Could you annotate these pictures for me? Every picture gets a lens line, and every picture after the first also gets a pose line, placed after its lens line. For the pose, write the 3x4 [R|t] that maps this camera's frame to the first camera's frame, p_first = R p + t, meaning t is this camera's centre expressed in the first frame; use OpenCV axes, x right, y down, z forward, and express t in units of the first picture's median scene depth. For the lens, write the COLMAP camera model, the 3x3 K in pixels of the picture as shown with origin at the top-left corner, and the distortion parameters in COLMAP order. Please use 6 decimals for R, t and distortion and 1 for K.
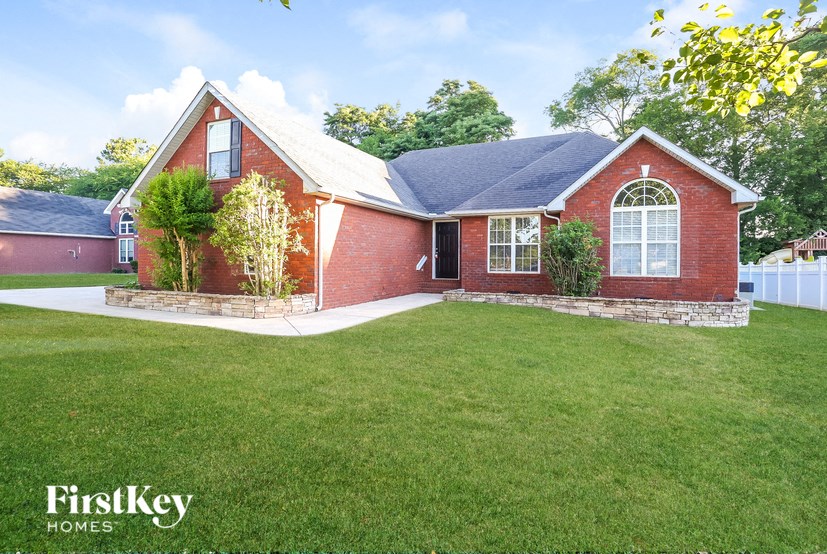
lens RADIAL K [[390.9, 0, 413.5], [0, 390.9, 277.0], [0, 0, 1]] dist [0.002544, 0.000167]
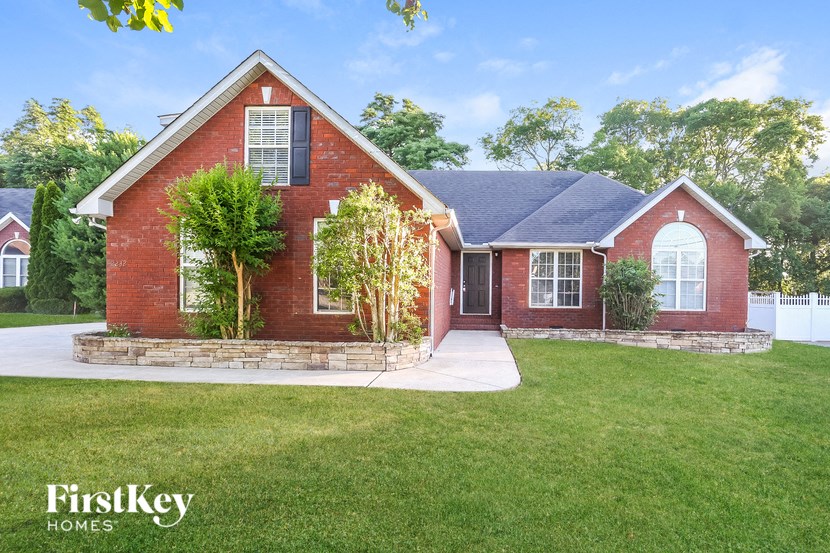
lens RADIAL K [[416.5, 0, 415.0], [0, 416.5, 313.4], [0, 0, 1]] dist [-0.005883, -0.000340]
pose [[0.932967, -0.013853, 0.359696, -0.515772], [0.008546, 0.999830, 0.016340, -0.018189], [-0.359861, -0.012171, 0.932926, 0.159952]]
